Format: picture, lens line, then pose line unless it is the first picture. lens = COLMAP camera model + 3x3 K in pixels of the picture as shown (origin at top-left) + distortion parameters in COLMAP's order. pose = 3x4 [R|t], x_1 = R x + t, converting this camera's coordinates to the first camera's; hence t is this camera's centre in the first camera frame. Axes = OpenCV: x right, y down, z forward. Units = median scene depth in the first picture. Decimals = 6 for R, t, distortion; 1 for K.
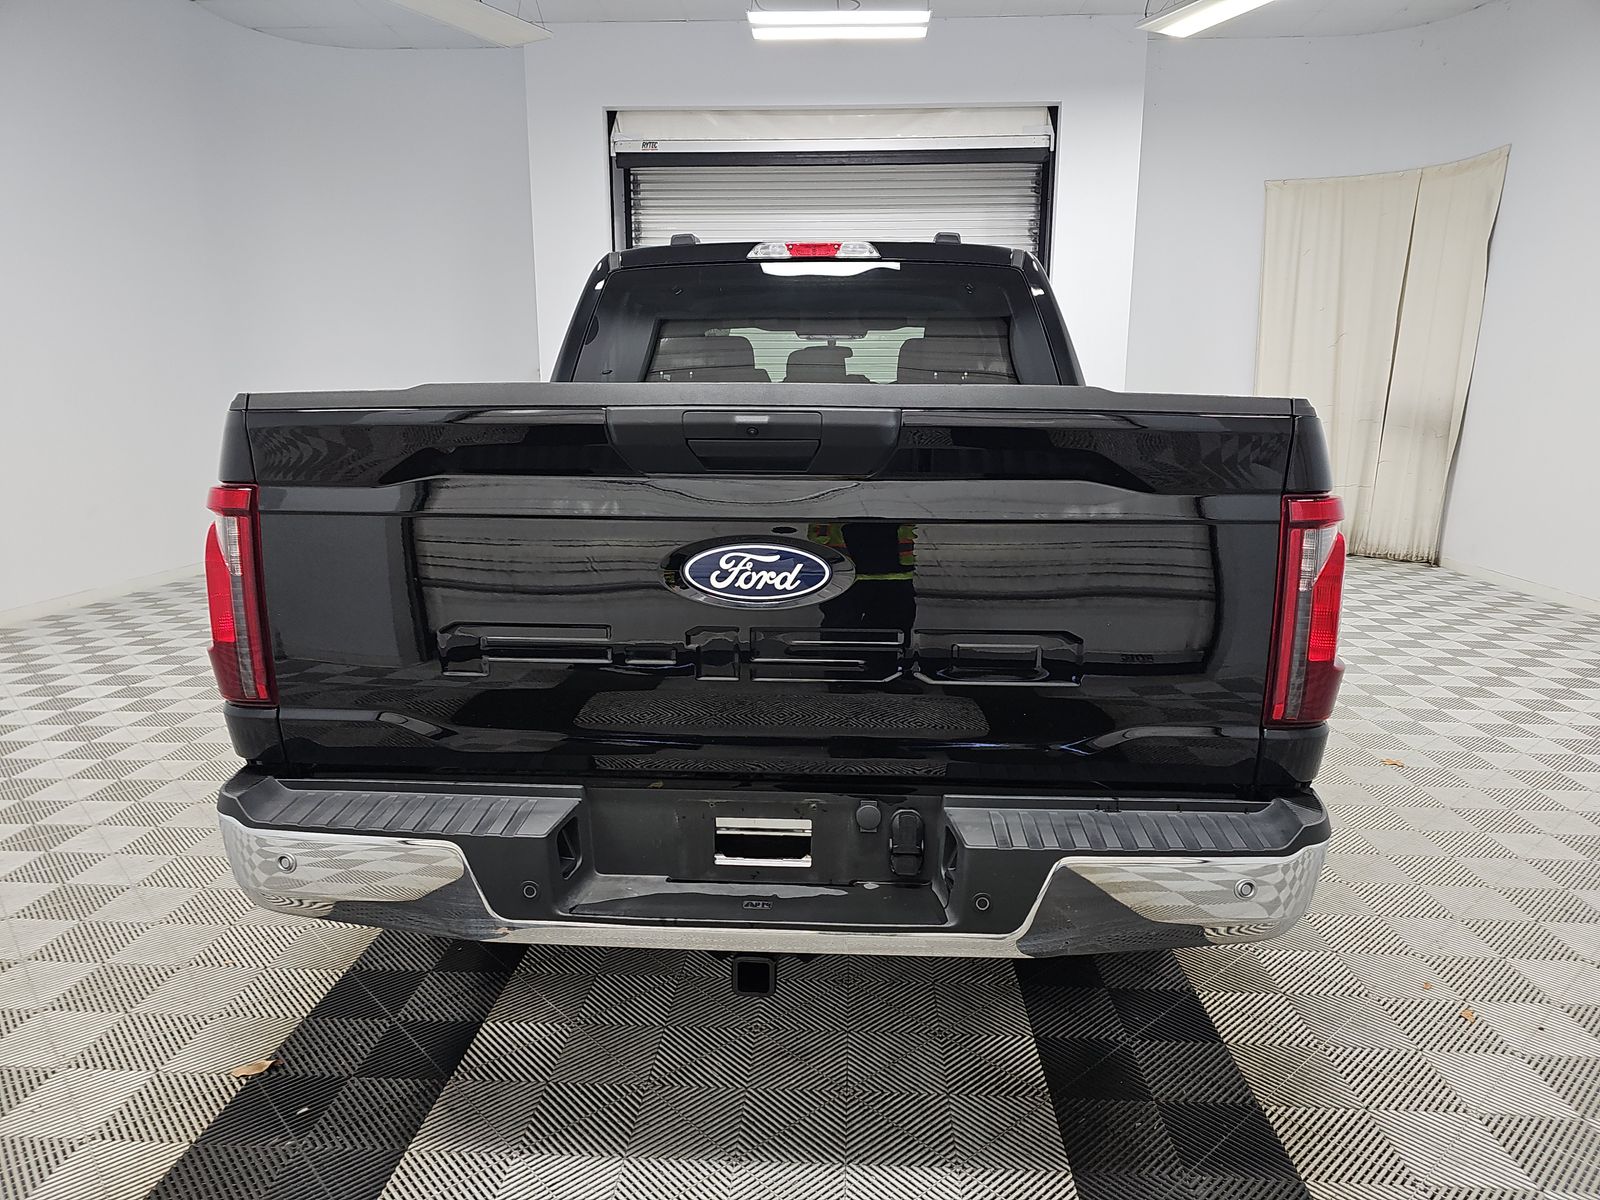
lens RADIAL K [[1041.4, 0, 795.8], [0, 1041.4, 590.1], [0, 0, 1]] dist [0.077878, 0.000674]
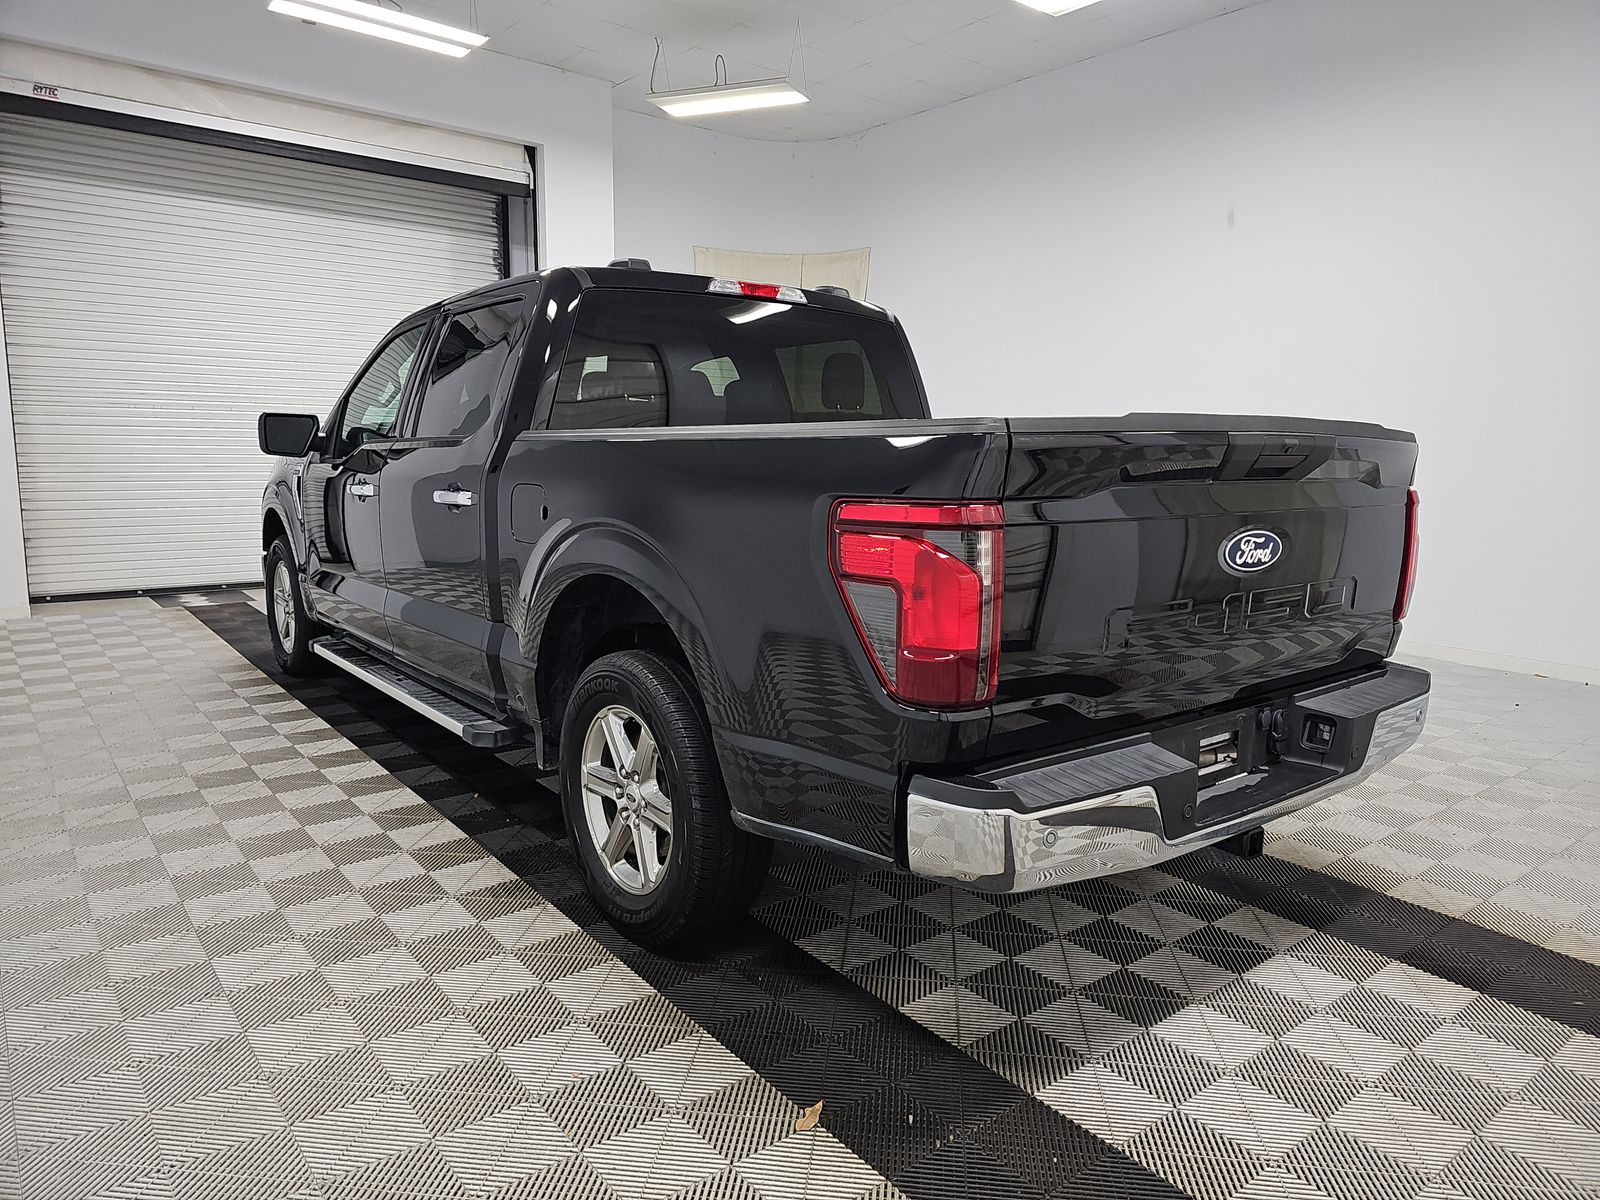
lens RADIAL K [[1077.9, 0, 800.0], [0, 1077.9, 600.0], [0, 0, 1]] dist [0.036662, -0.002548]
pose [[0.750650, -0.091168, 0.654379, -0.712721], [0.106555, 0.994174, 0.016277, -0.019460], [-0.652051, 0.057509, 0.755991, 0.147727]]
